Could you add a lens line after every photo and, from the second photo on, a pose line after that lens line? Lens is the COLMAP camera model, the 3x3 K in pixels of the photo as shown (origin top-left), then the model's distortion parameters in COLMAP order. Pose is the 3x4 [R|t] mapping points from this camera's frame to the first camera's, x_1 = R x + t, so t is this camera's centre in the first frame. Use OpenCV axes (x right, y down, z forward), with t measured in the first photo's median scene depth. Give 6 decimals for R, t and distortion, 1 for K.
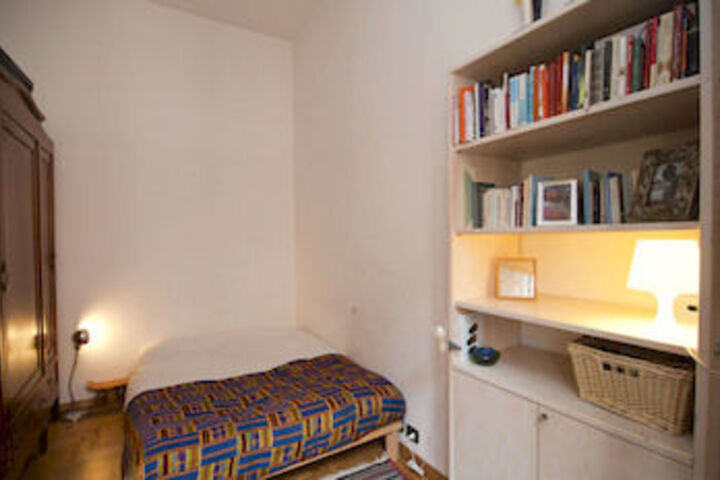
lens RADIAL K [[369.8, 0, 360.5], [0, 369.8, 242.8], [0, 0, 1]] dist [0.000525, -0.000980]
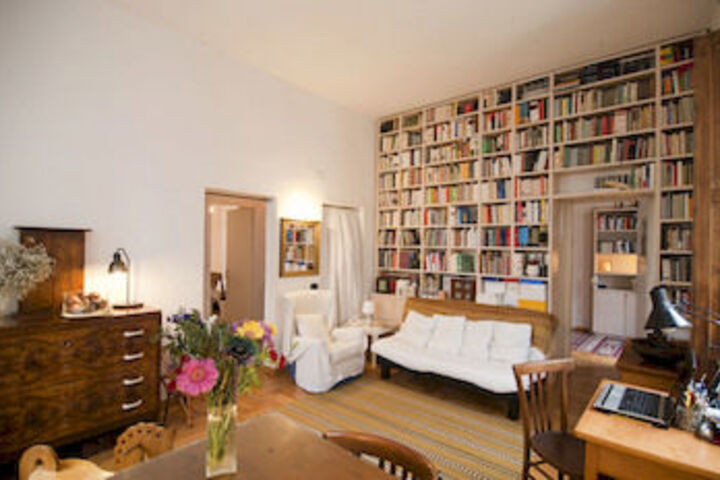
lens RADIAL K [[369.8, 0, 361.1], [0, 369.8, 242.5], [0, 0, 1]] dist [0.000525, -0.000980]
pose [[0.950786, 0.020218, 0.309189, -3.663911], [-0.006618, 0.998966, -0.044973, 0.051577], [-0.309778, 0.040714, 0.949937, -2.123836]]
